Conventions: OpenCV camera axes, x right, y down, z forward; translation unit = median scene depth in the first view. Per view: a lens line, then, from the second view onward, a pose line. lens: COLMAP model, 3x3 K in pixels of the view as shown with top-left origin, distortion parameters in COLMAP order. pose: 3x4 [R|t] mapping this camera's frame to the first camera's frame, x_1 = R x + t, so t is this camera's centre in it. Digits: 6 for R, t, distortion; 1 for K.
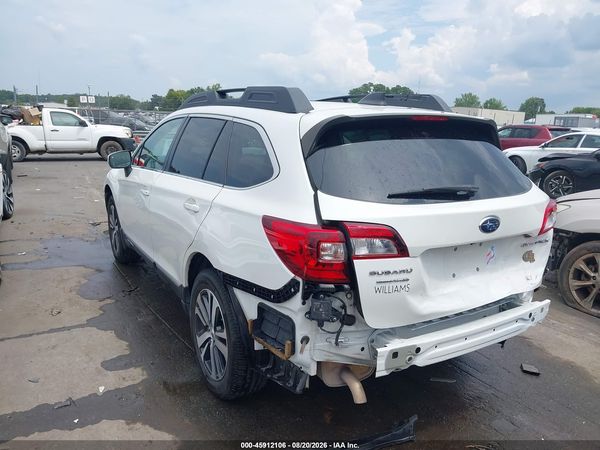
lens RADIAL K [[471.0, 0, 281.6], [0, 471.0, 223.5], [0, 0, 1]] dist [0.017670, -0.004844]
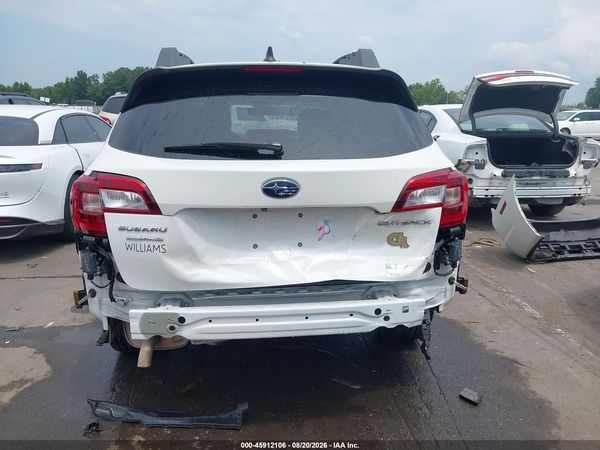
lens RADIAL K [[469.5, 0, 300.0], [0, 469.5, 225.0], [0, 0, 1]] dist [0.009047, -0.004509]
pose [[0.908564, 0.077899, -0.410418, 0.655007], [-0.074902, 0.996916, 0.023405, 0.036249], [0.410975, 0.009476, 0.911597, 0.205901]]
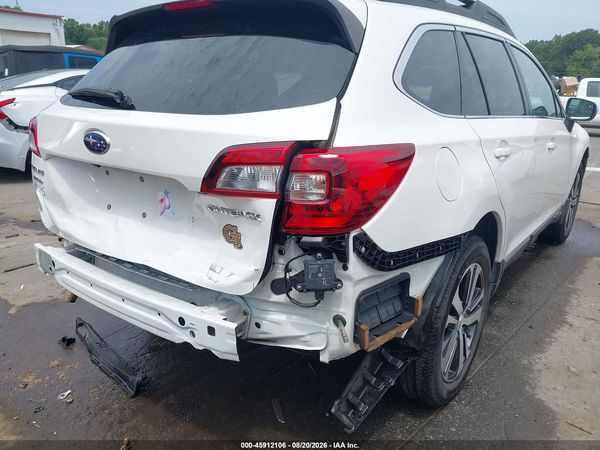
lens RADIAL K [[469.5, 0, 300.0], [0, 469.5, 225.0], [0, 0, 1]] dist [0.009047, -0.004509]
pose [[0.405867, 0.245277, -0.880404, 0.981234], [-0.208877, 0.962713, 0.171915, -0.051057], [0.889743, 0.114122, 0.441966, 0.778314]]
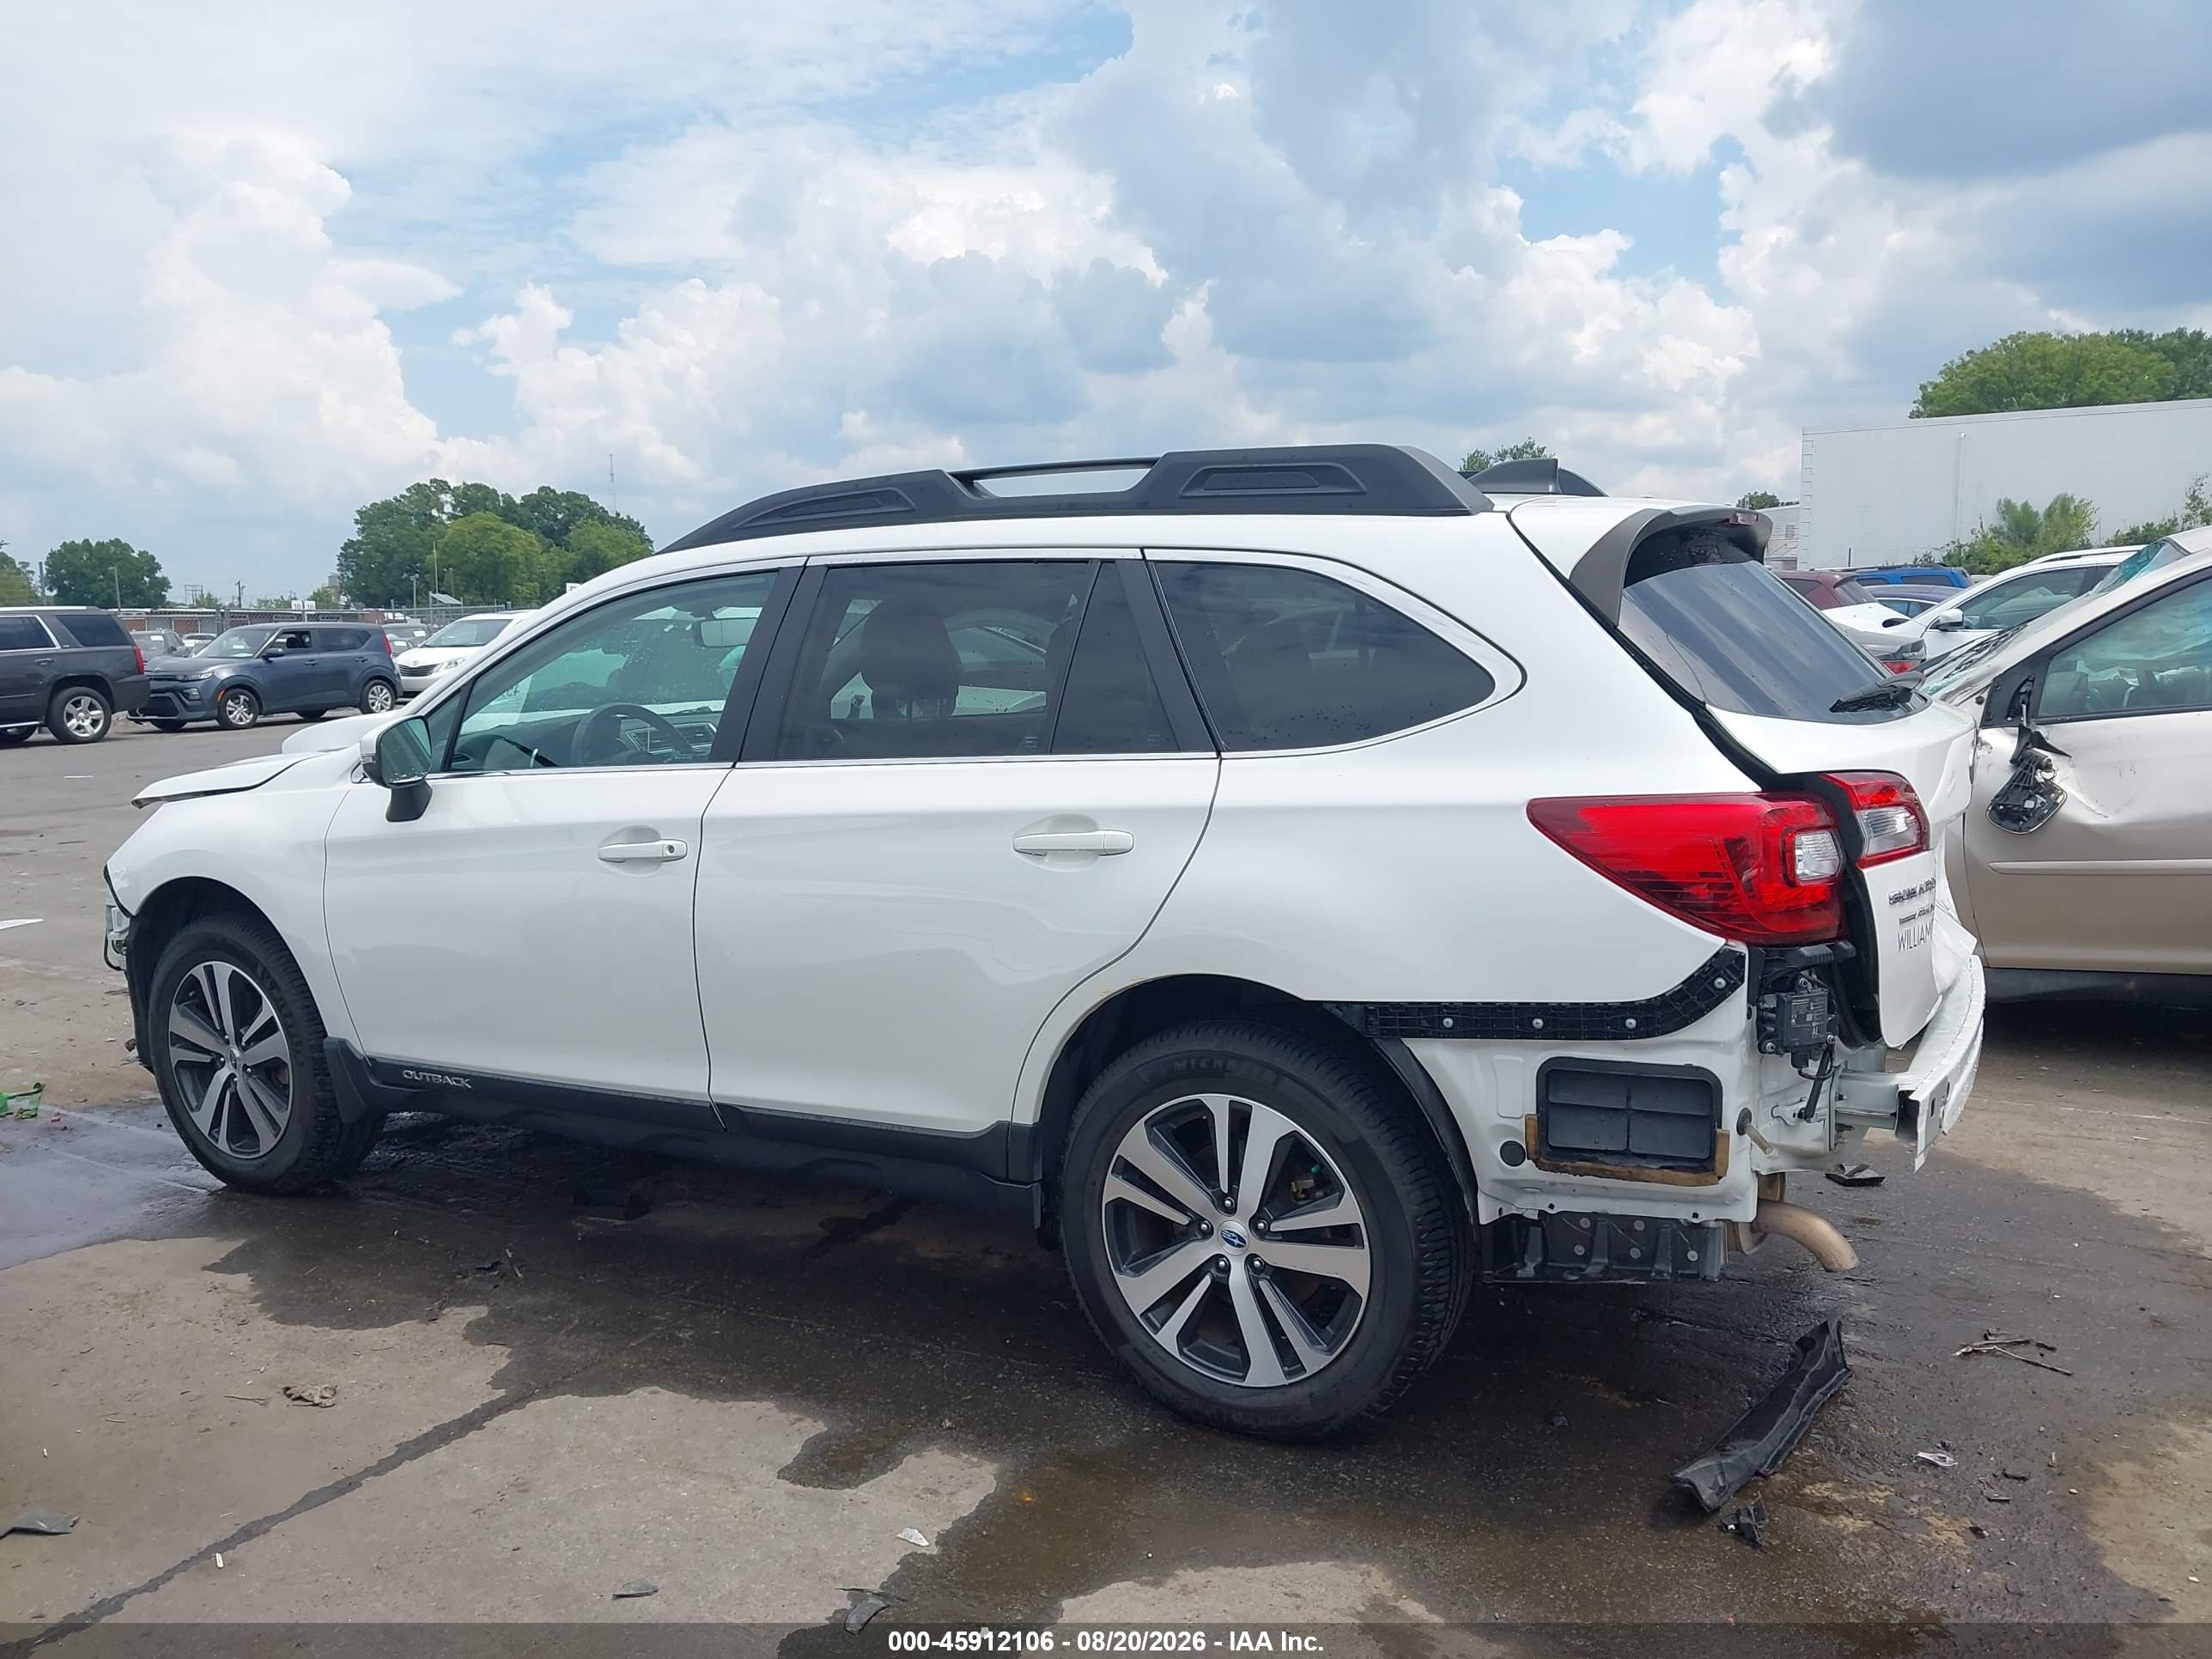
lens RADIAL K [[1798.5, 0, 956.4], [0, 1798.5, 833.4], [0, 0, 1]] dist [0.010113, 0.001433]
pose [[0.880672, -0.110437, 0.460673, -0.856807], [0.154202, 0.986315, -0.058341, 0.014826], [-0.447926, 0.122416, 0.885650, 0.018518]]
